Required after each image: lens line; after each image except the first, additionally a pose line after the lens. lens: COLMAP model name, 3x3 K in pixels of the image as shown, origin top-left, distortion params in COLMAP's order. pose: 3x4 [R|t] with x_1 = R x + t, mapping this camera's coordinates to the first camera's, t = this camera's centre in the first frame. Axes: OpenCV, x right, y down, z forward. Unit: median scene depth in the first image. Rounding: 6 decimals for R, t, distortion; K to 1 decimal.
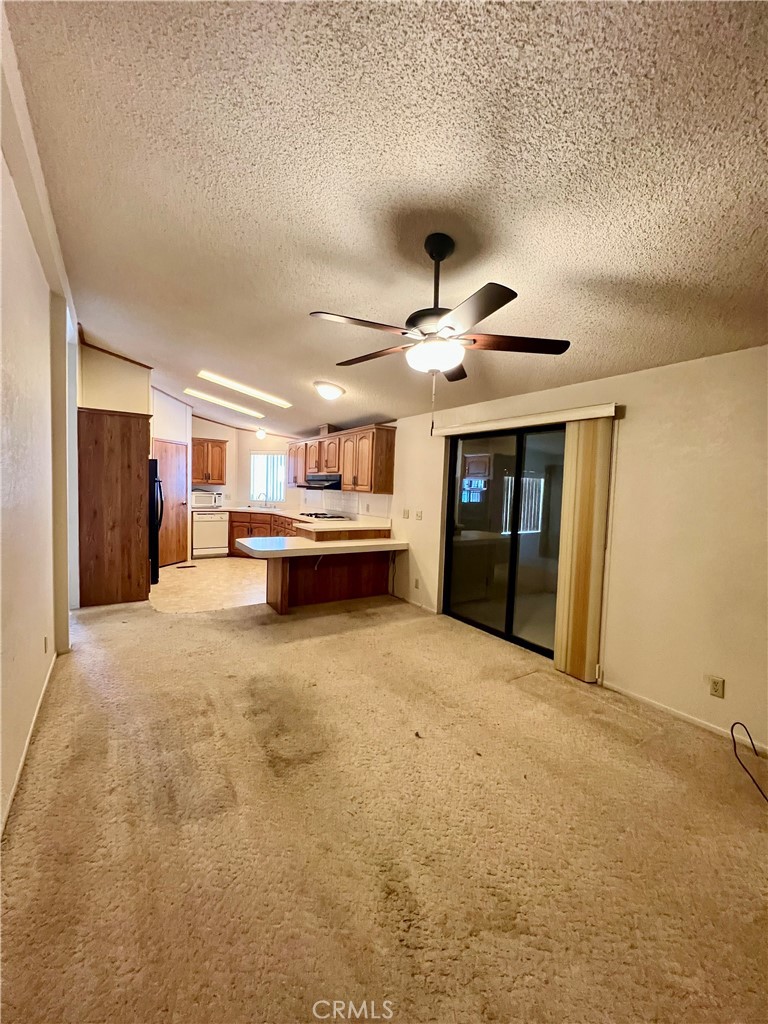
lens RADIAL K [[411.5, 0, 383.9], [0, 411.5, 511.2], [0, 0, 1]] dist [-0.000286, 0.000002]
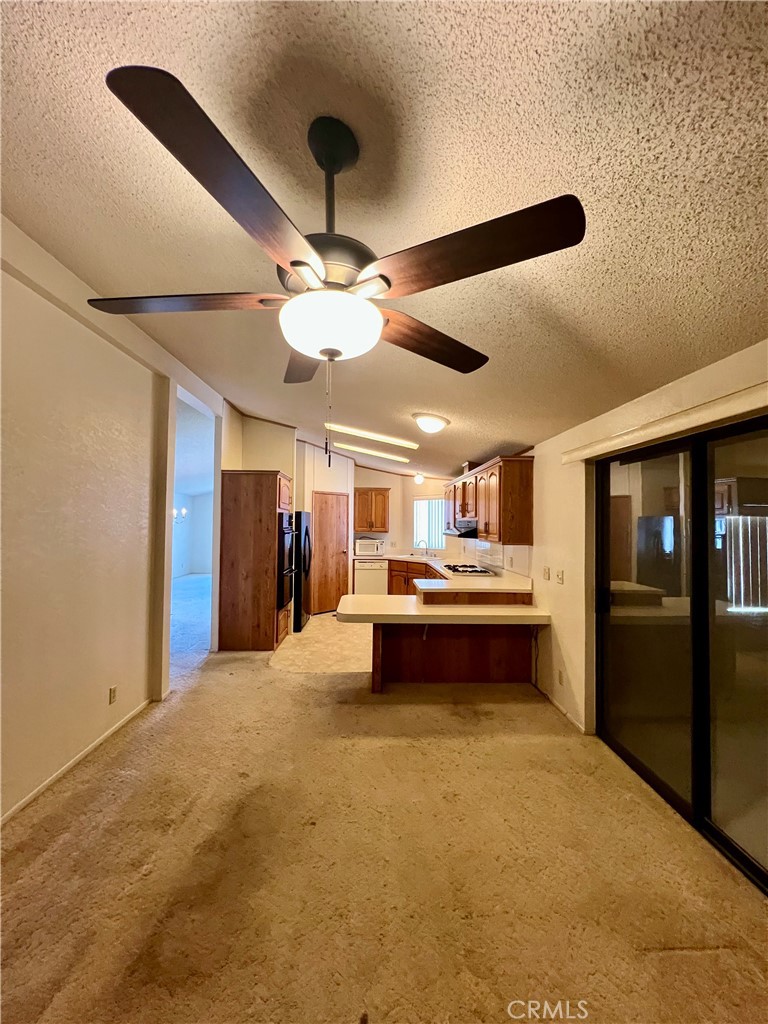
lens RADIAL K [[411.3, 0, 384.6], [0, 411.3, 512.4], [0, 0, 1]] dist [-0.000392, 0.000886]
pose [[0.854269, -0.040229, -0.518273, 0.216530], [-0.010536, 0.995456, -0.094636, -0.032907], [0.519725, 0.086306, 0.849963, 0.268255]]
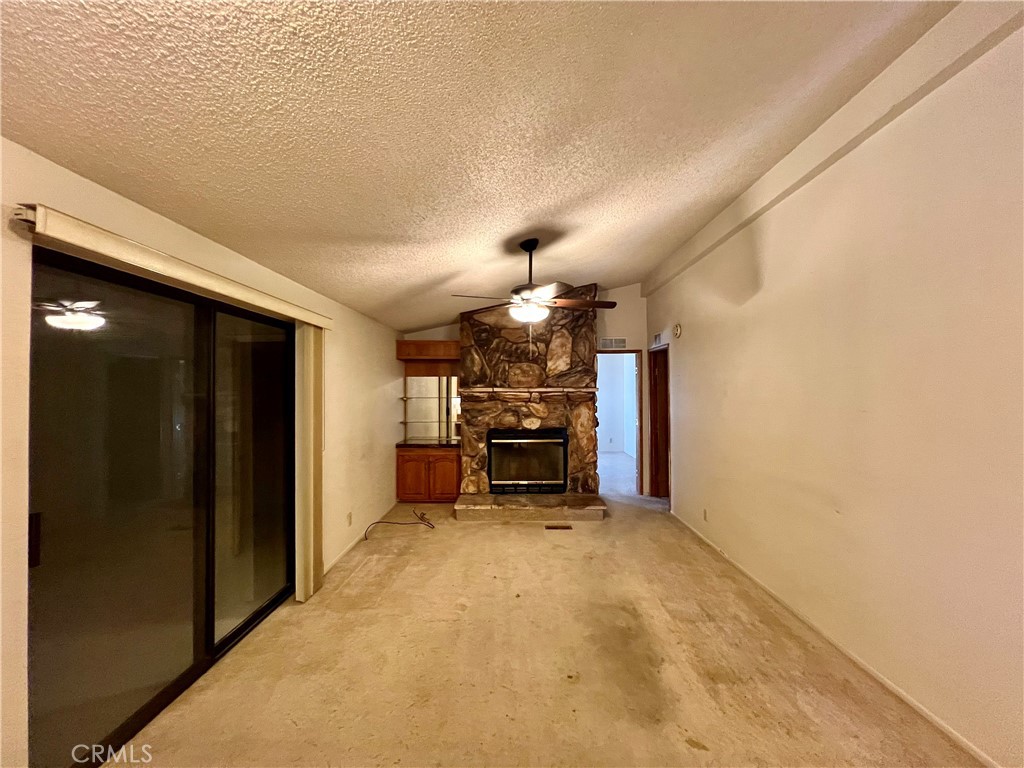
lens RADIAL K [[411.5, 0, 508.3], [0, 411.5, 386.5], [0, 0, 1]] dist [-0.000286, 0.000002]
pose [[-0.826388, -0.024564, 0.562565, -0.311110], [0.008611, 0.998380, 0.056243, -0.088604], [-0.563035, 0.051323, -0.824838, 1.072454]]
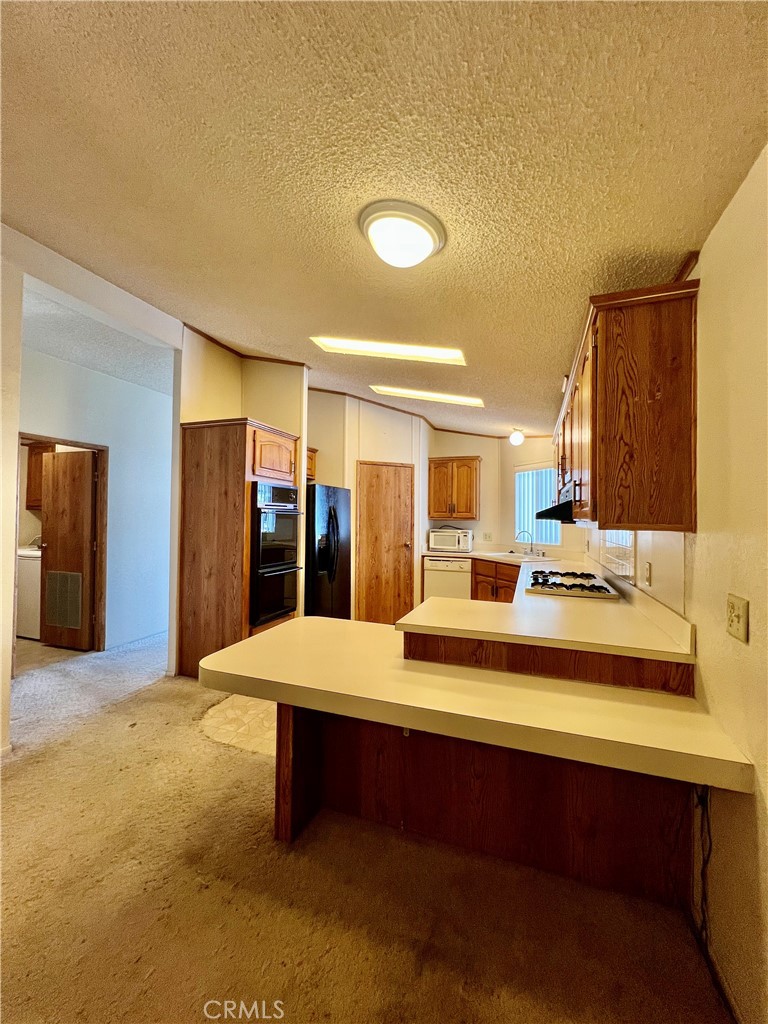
lens RADIAL K [[411.5, 0, 383.9], [0, 411.5, 511.2], [0, 0, 1]] dist [-0.000286, 0.000002]
pose [[0.601438, -0.039605, -0.797937, 0.135752], [-0.038191, 0.996203, -0.078233, -0.031321], [0.798006, 0.077526, 0.597642, 0.816527]]
